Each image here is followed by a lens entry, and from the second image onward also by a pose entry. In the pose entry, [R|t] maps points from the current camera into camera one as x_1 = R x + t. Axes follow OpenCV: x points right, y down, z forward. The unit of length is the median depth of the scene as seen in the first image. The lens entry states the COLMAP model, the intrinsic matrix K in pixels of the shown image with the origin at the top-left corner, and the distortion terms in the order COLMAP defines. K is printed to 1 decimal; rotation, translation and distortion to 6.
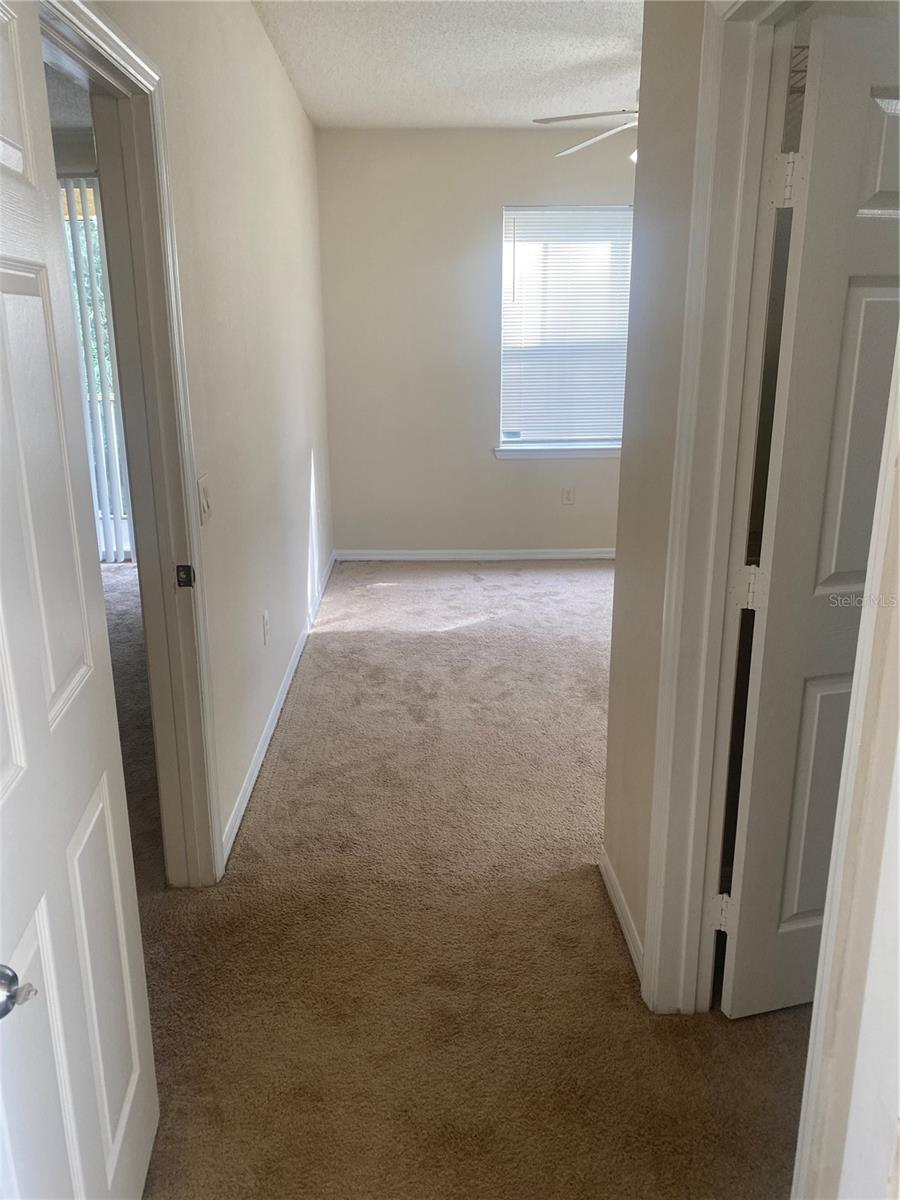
lens RADIAL K [[918.5, 0, 451.6], [0, 918.5, 598.8], [0, 0, 1]] dist [0.038464, -0.024524]
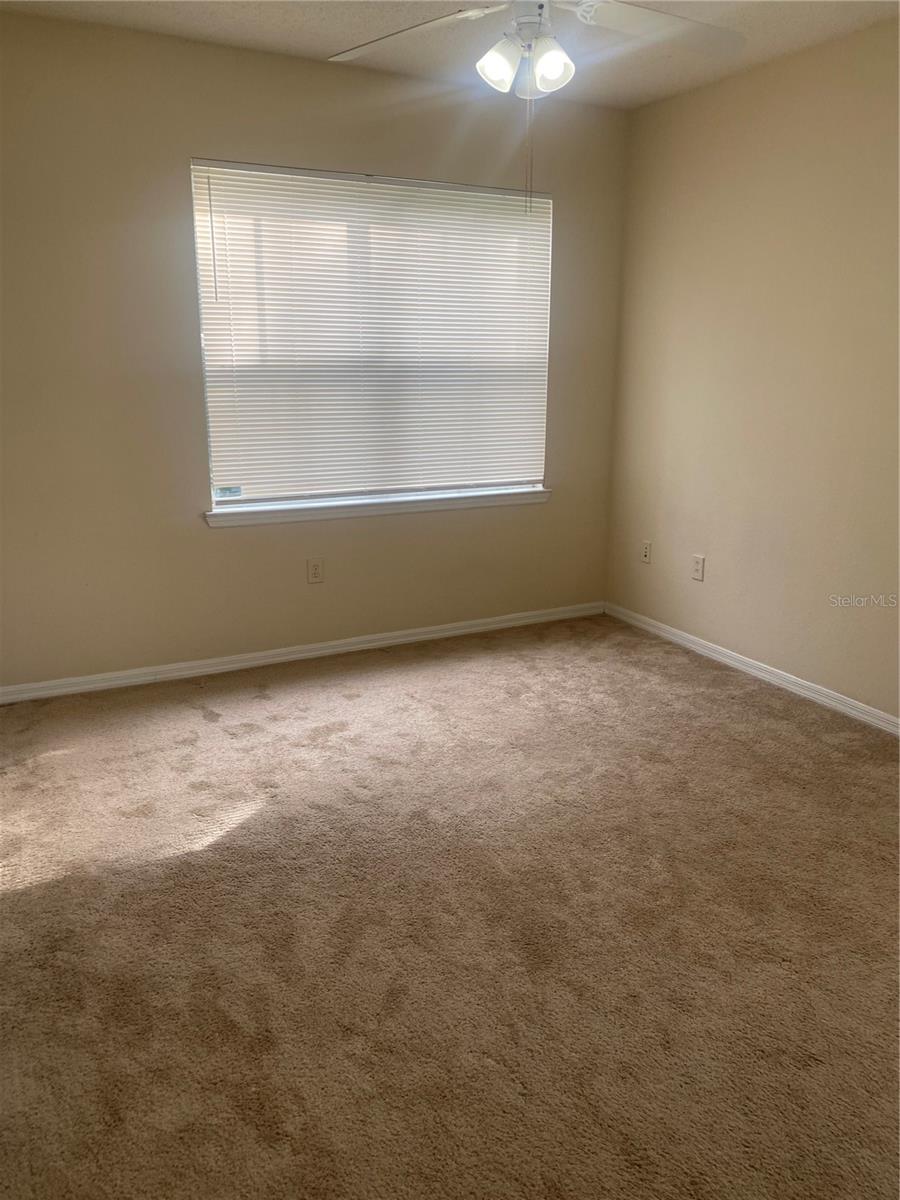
lens RADIAL K [[918.5, 0, 473.6], [0, 918.5, 569.7], [0, 0, 1]] dist [0.038464, -0.024524]
pose [[0.894893, -0.093846, 0.436303, -0.095698], [0.113021, 0.993427, -0.018135, -0.108554], [-0.431733, 0.065540, 0.899617, 0.379434]]
